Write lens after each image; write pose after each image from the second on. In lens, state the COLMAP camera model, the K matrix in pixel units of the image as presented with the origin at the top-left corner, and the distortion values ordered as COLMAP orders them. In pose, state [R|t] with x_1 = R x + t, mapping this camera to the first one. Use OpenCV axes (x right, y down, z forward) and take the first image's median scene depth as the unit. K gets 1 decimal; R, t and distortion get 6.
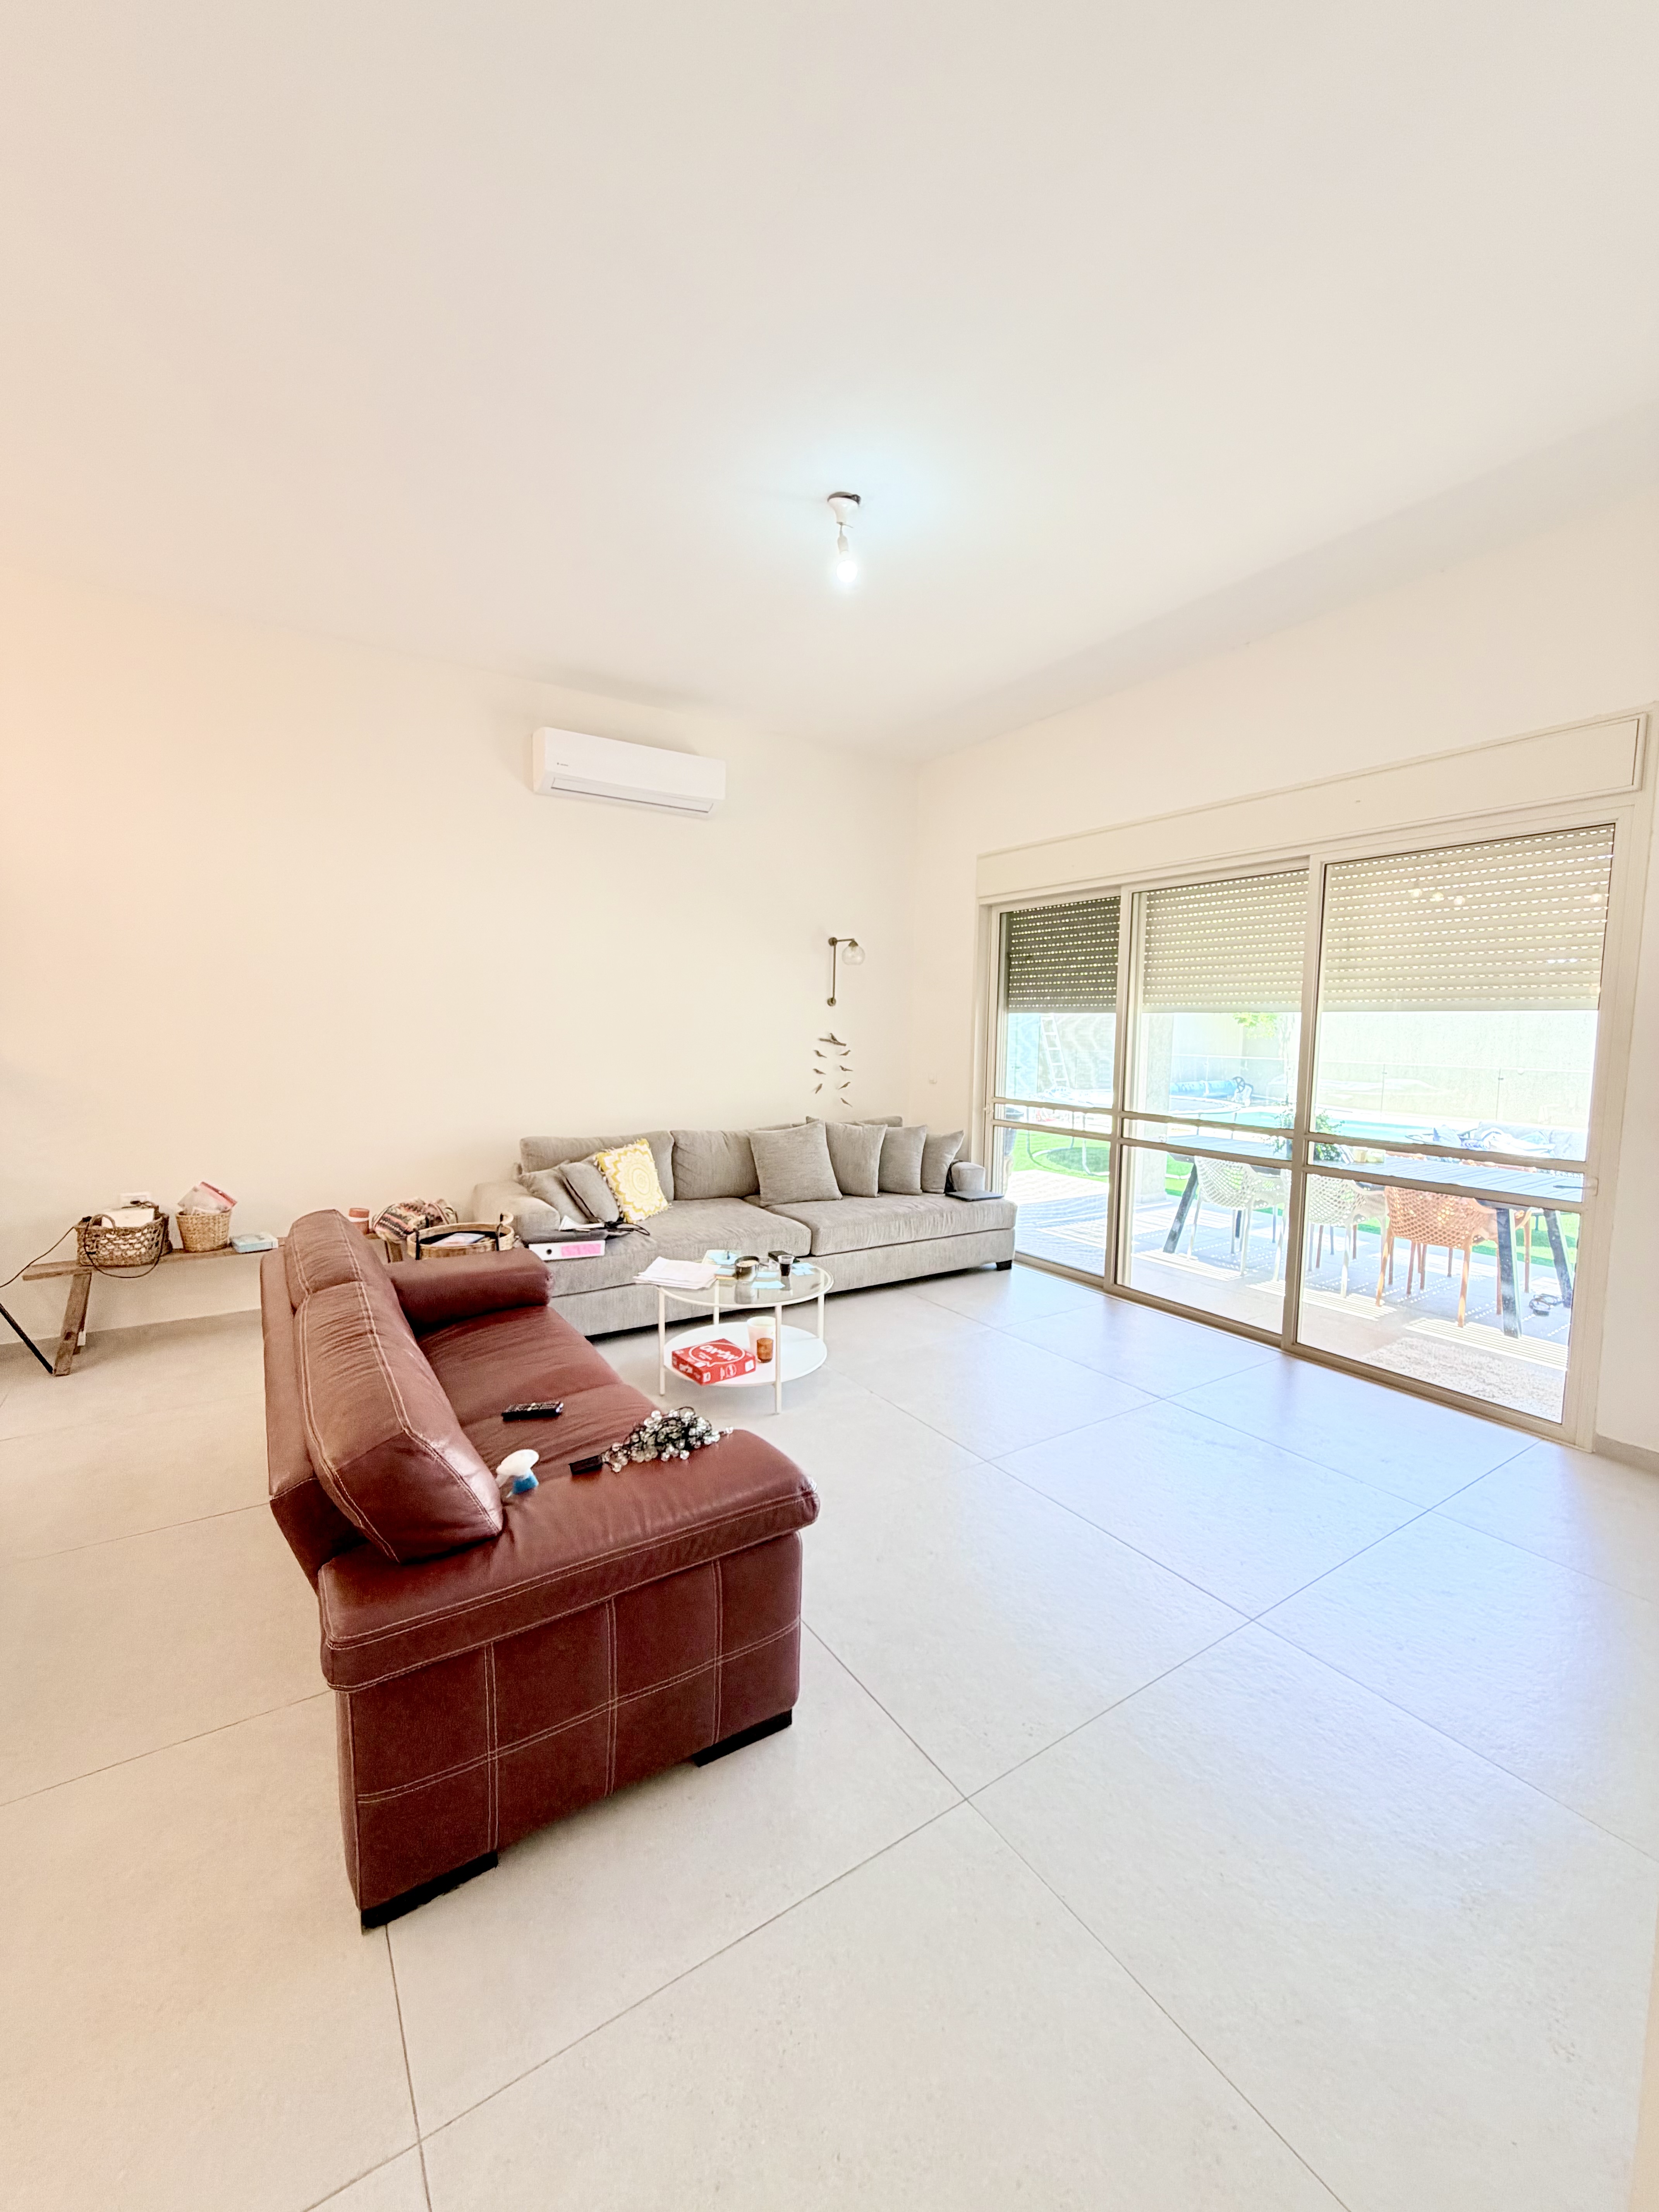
lens RADIAL K [[886.4, 0, 817.1], [0, 886.4, 1110.4], [0, 0, 1]] dist [-0.002214, -0.000026]
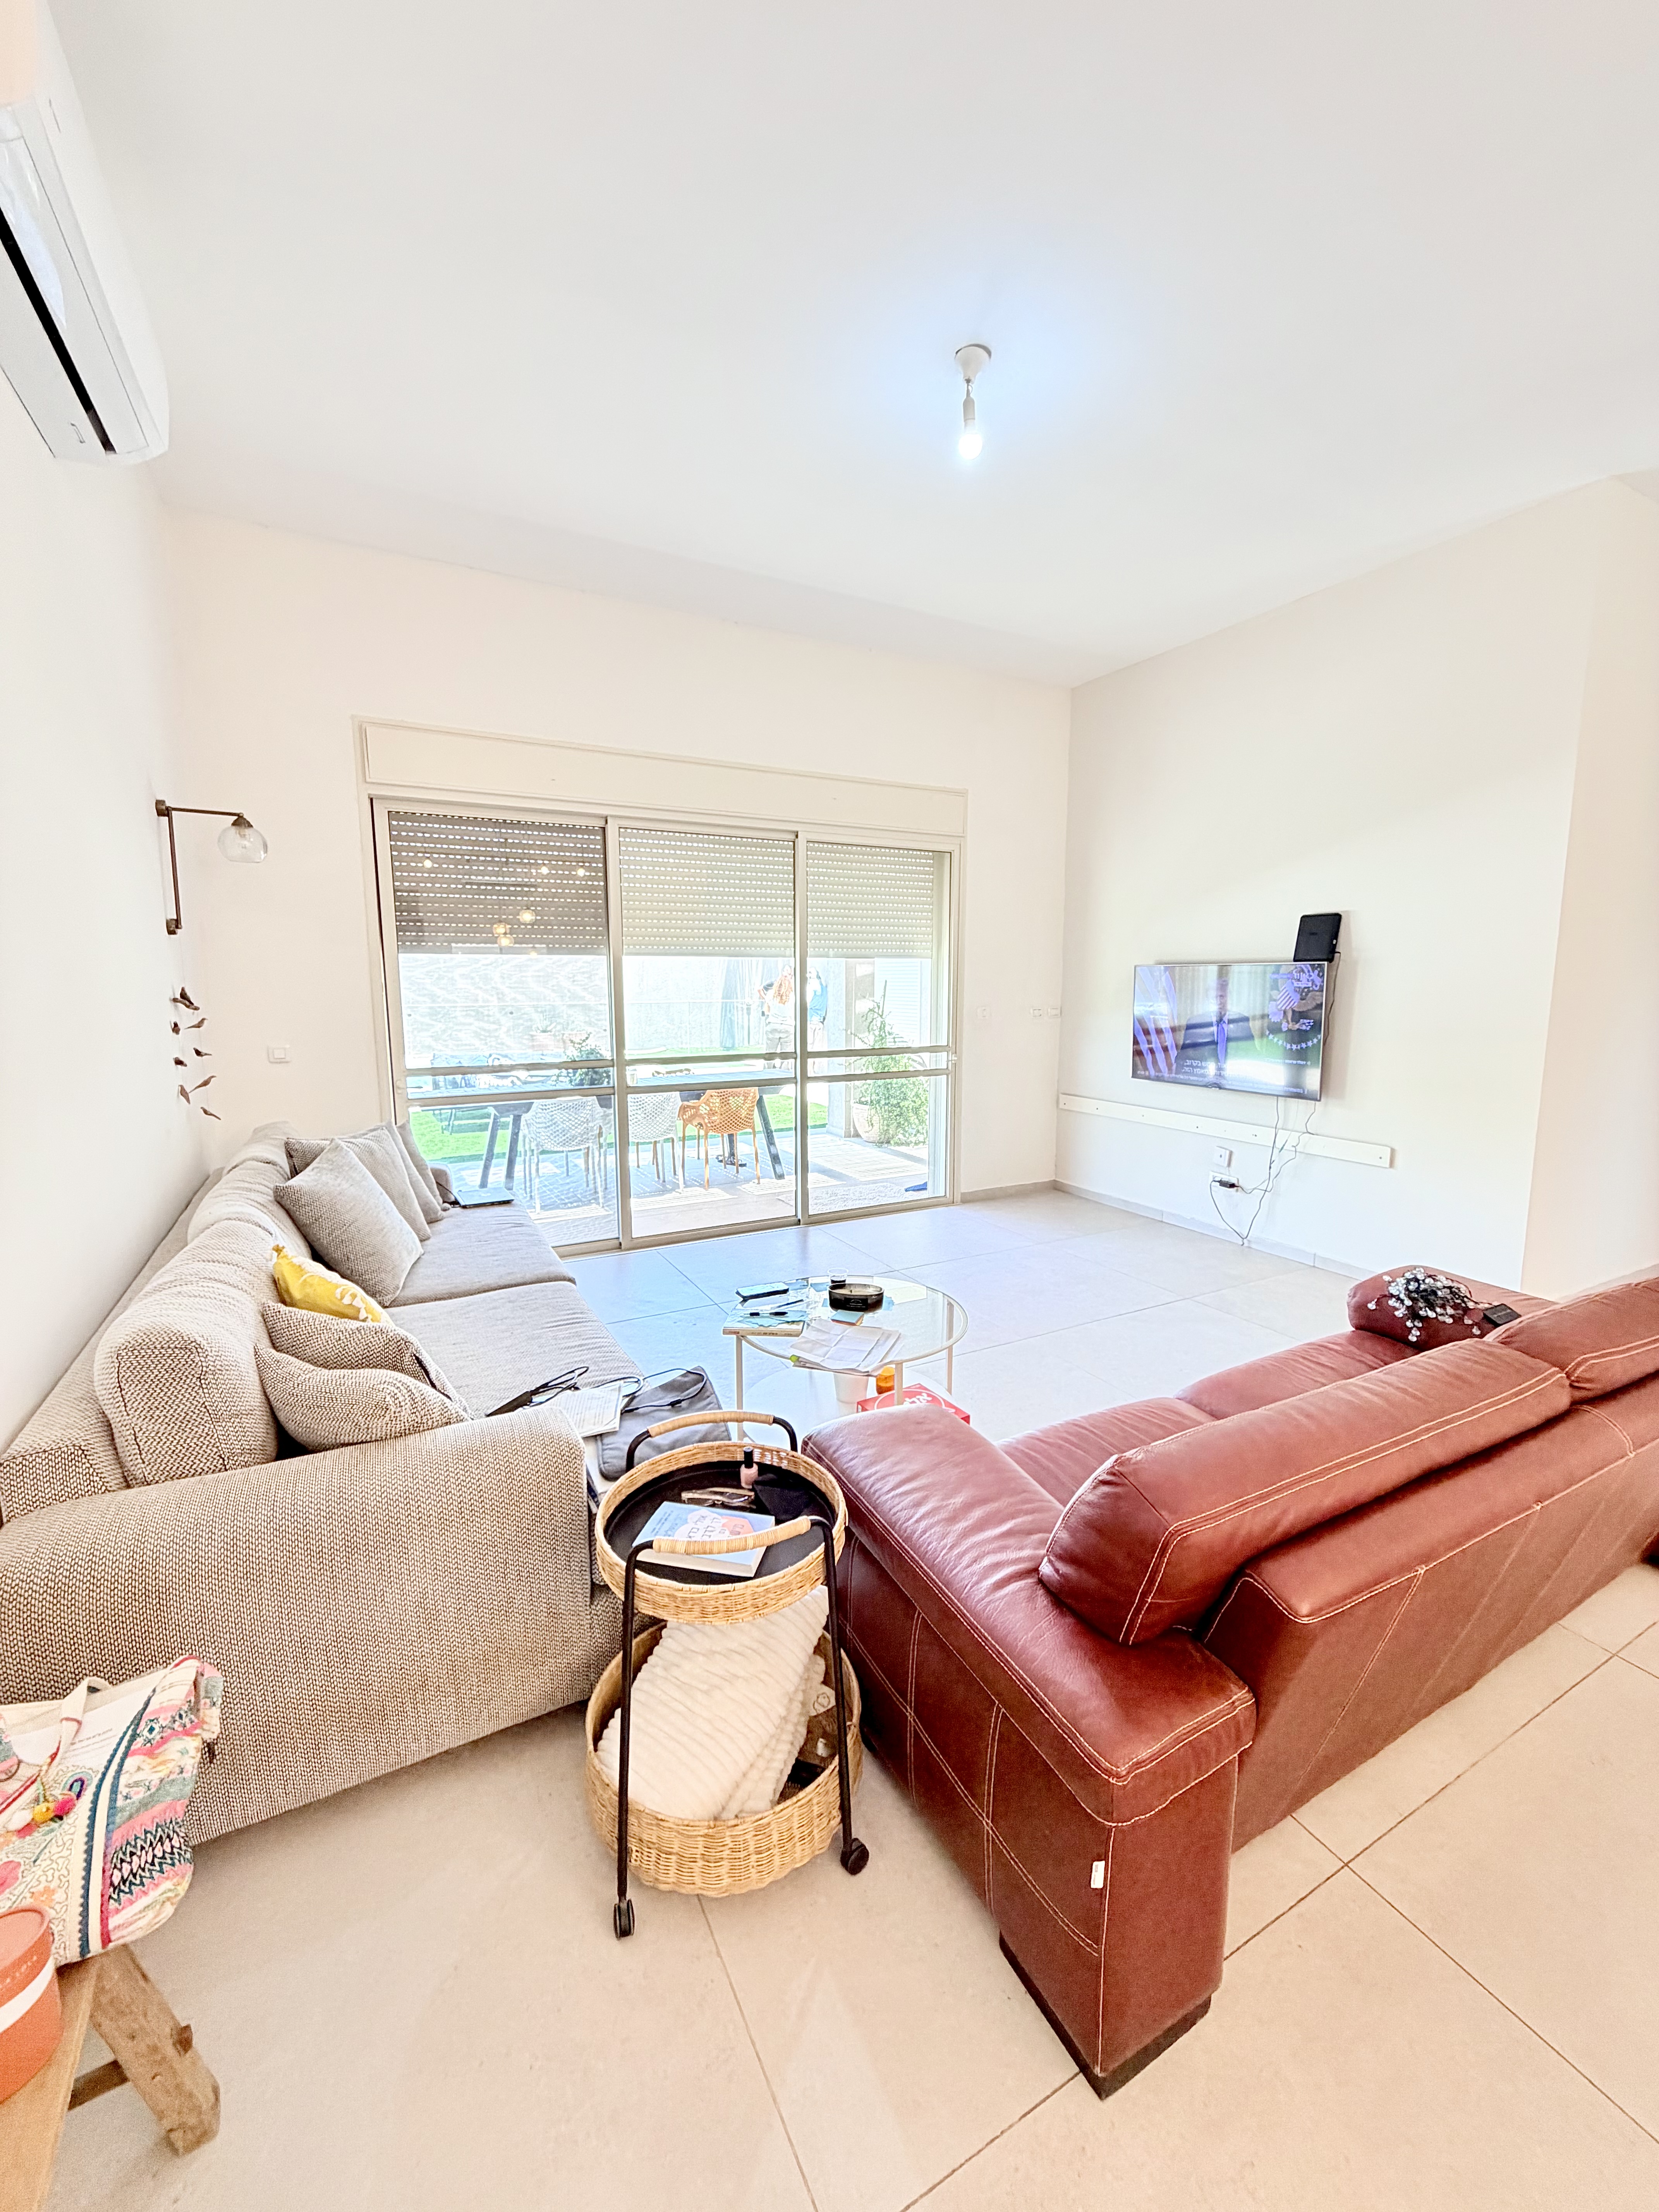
lens RADIAL K [[886.4, 0, 824.2], [0, 886.4, 1092.4], [0, 0, 1]] dist [-0.002214, -0.000026]
pose [[0.082727, -0.146414, 0.985758, -0.527187], [0.095464, 0.985764, 0.138404, -0.068087], [-0.991989, 0.082654, 0.095527, 0.634663]]
